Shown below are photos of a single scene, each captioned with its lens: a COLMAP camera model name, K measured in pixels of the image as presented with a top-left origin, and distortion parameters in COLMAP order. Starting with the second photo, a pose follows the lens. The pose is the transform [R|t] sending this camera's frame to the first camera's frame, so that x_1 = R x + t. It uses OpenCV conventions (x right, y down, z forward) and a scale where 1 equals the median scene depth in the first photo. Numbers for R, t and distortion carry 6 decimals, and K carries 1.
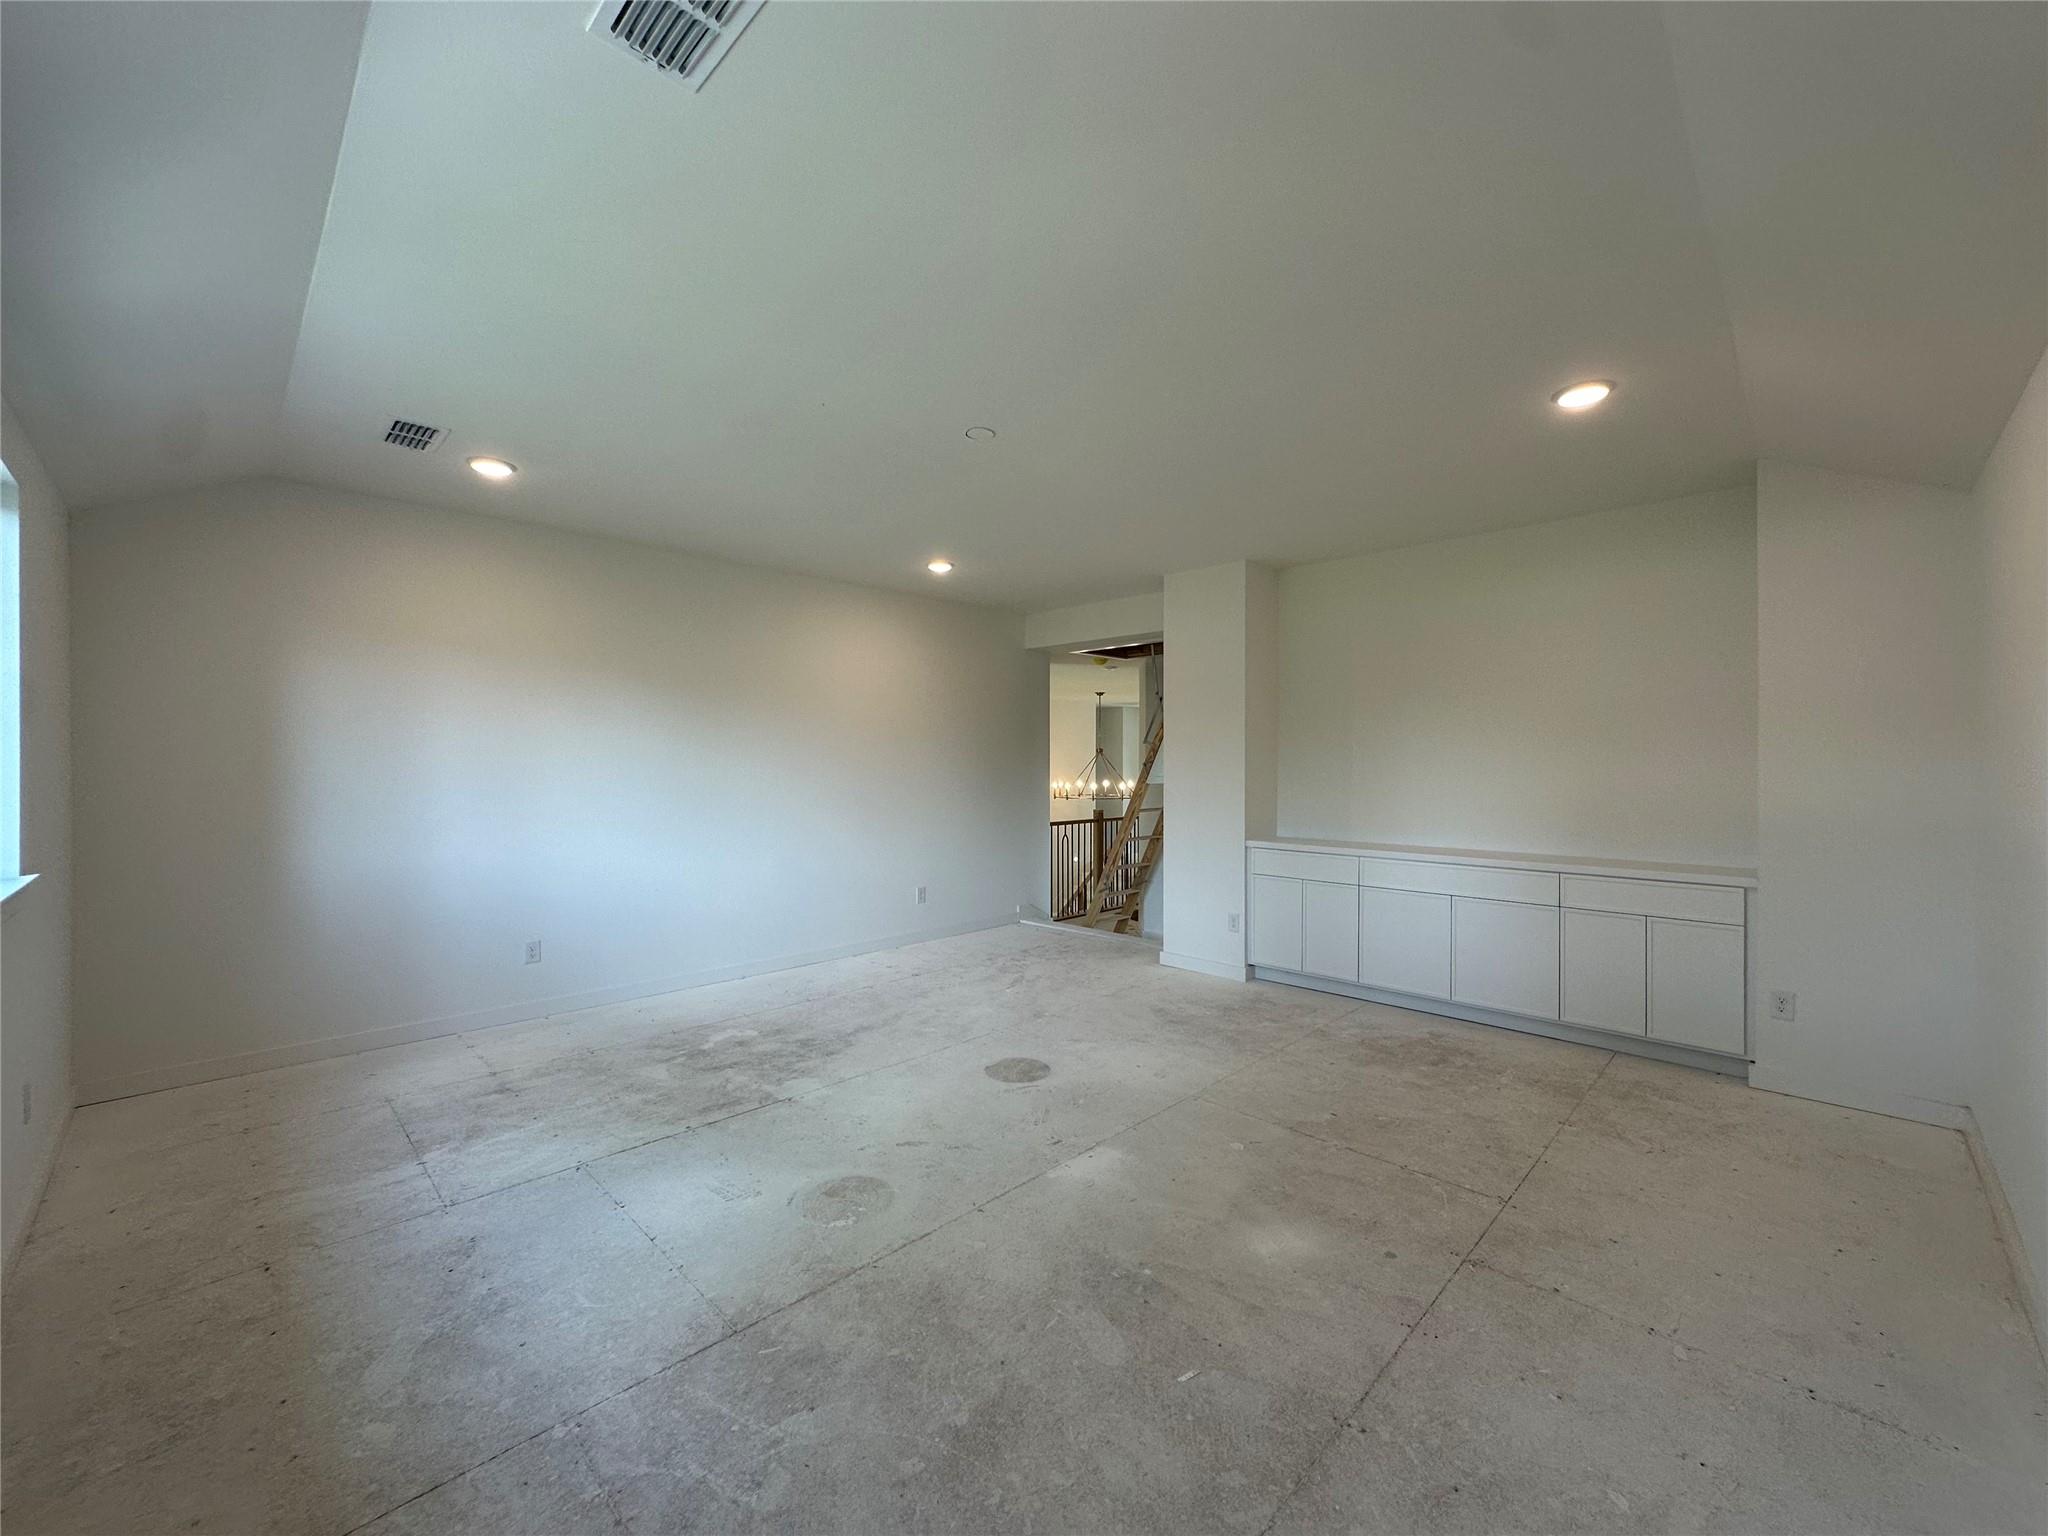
lens RADIAL K [[812.4, 0, 1023.4], [0, 812.4, 766.0], [0, 0, 1]] dist [-0.003574, 0.000992]
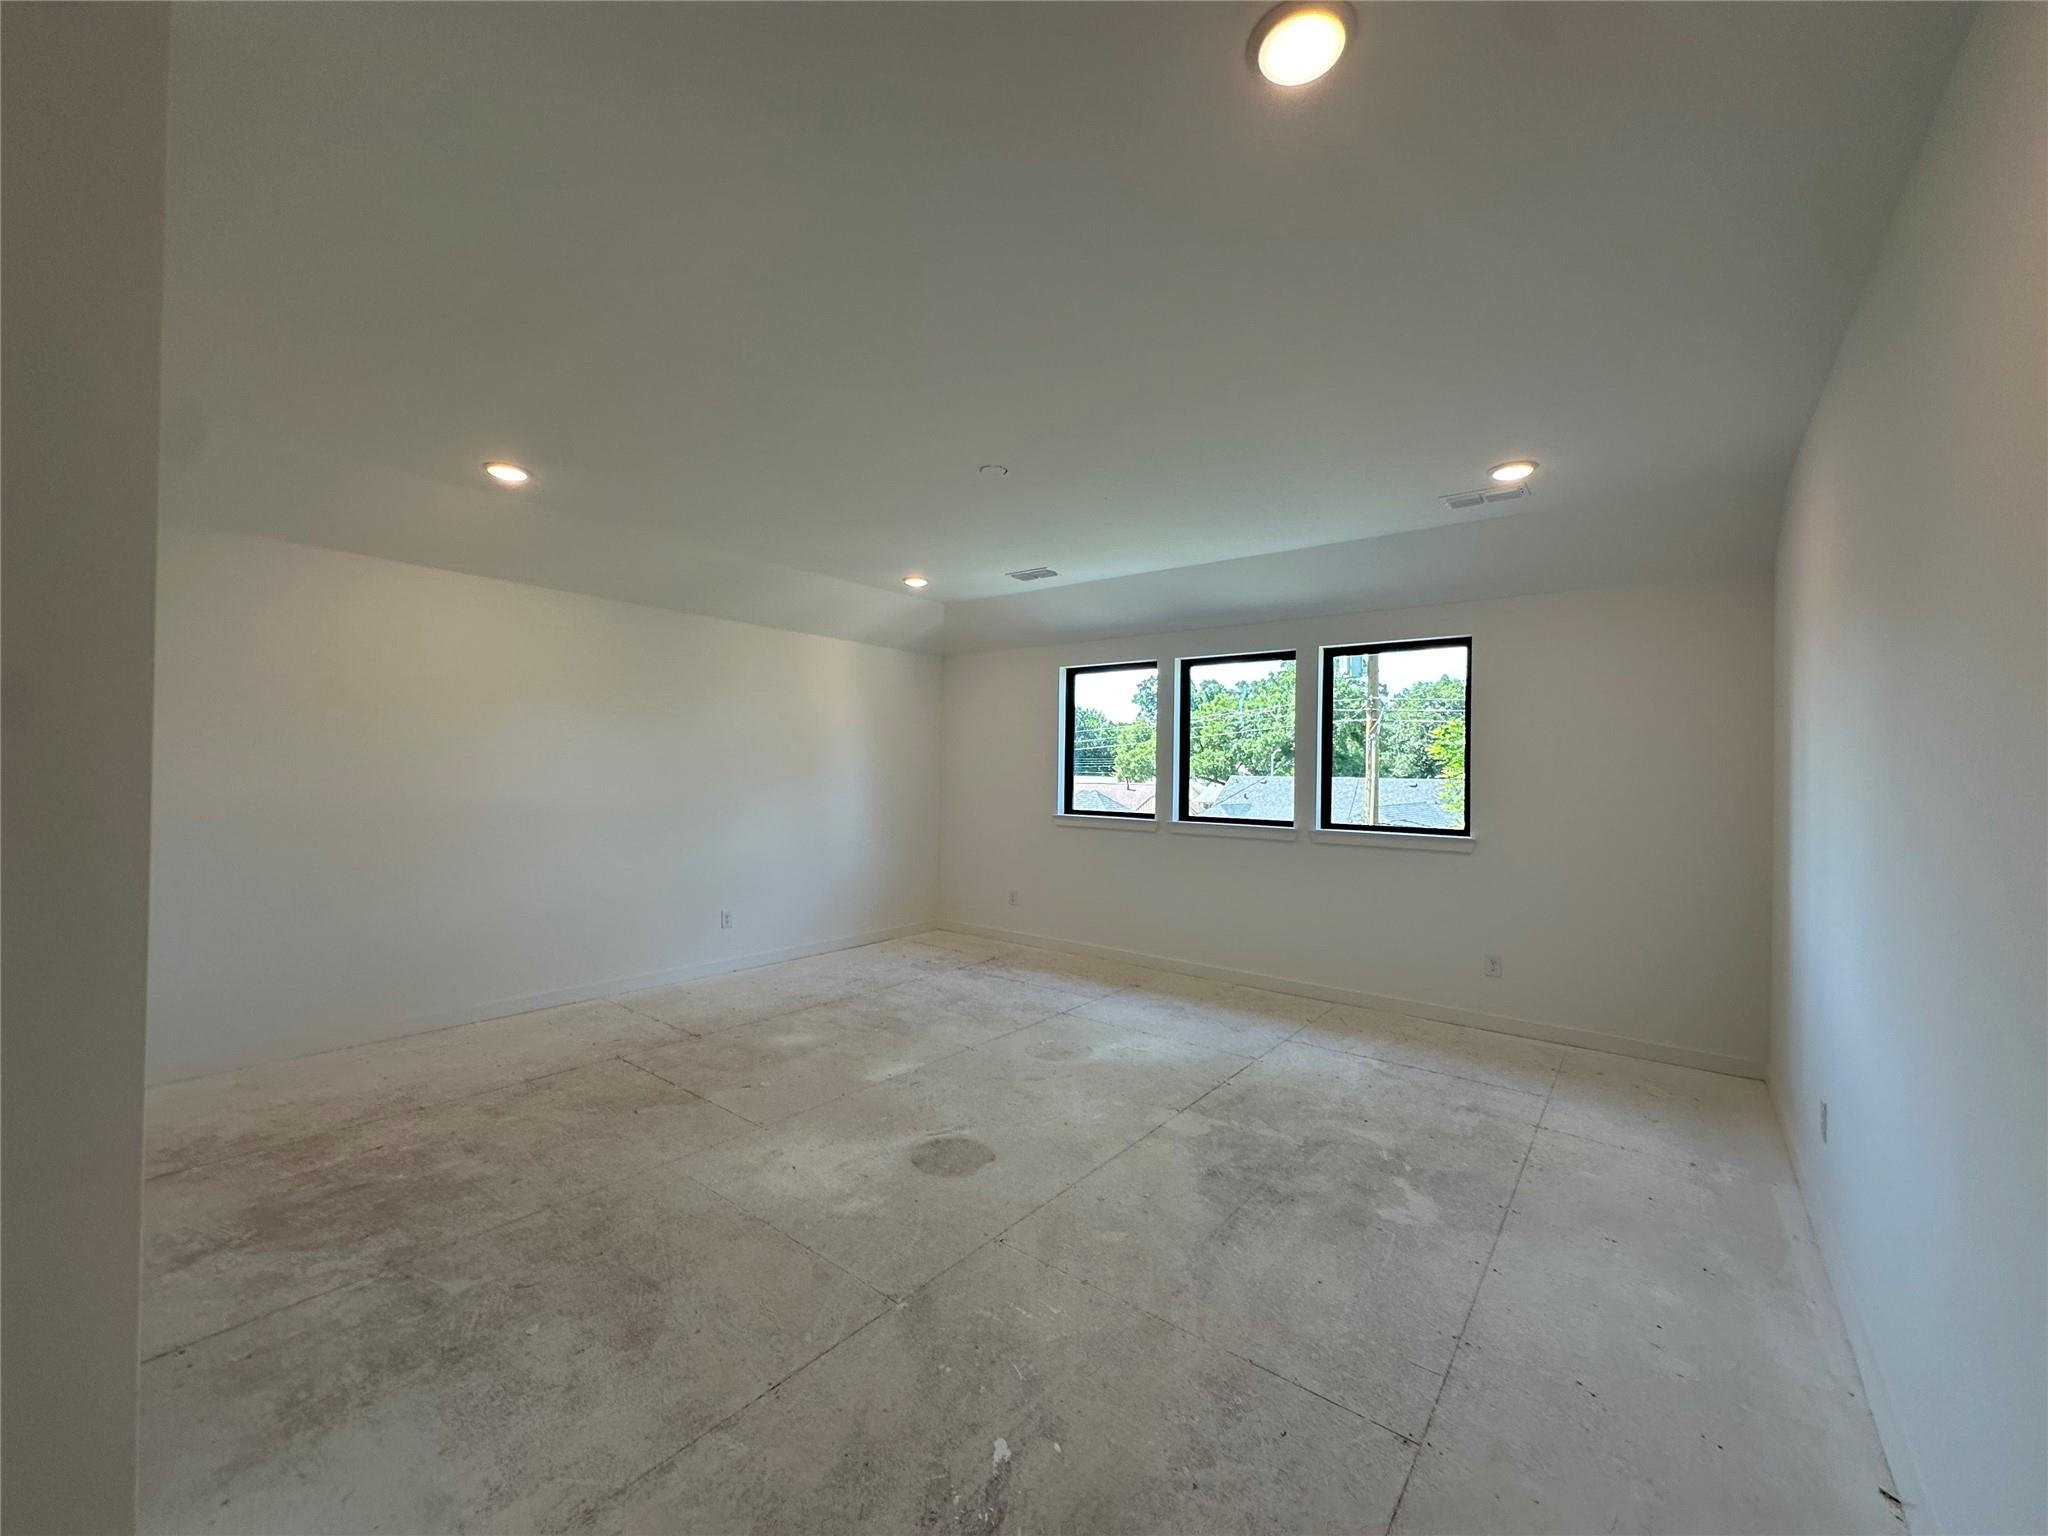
lens RADIAL K [[812.4, 0, 1023.4], [0, 812.4, 766.0], [0, 0, 1]] dist [-0.003574, 0.000992]
pose [[-0.993381, -0.016883, -0.113619, 0.021984], [-0.016993, 0.999856, 0.000001, -0.010019], [0.113603, 0.001931, -0.993524, 1.871856]]
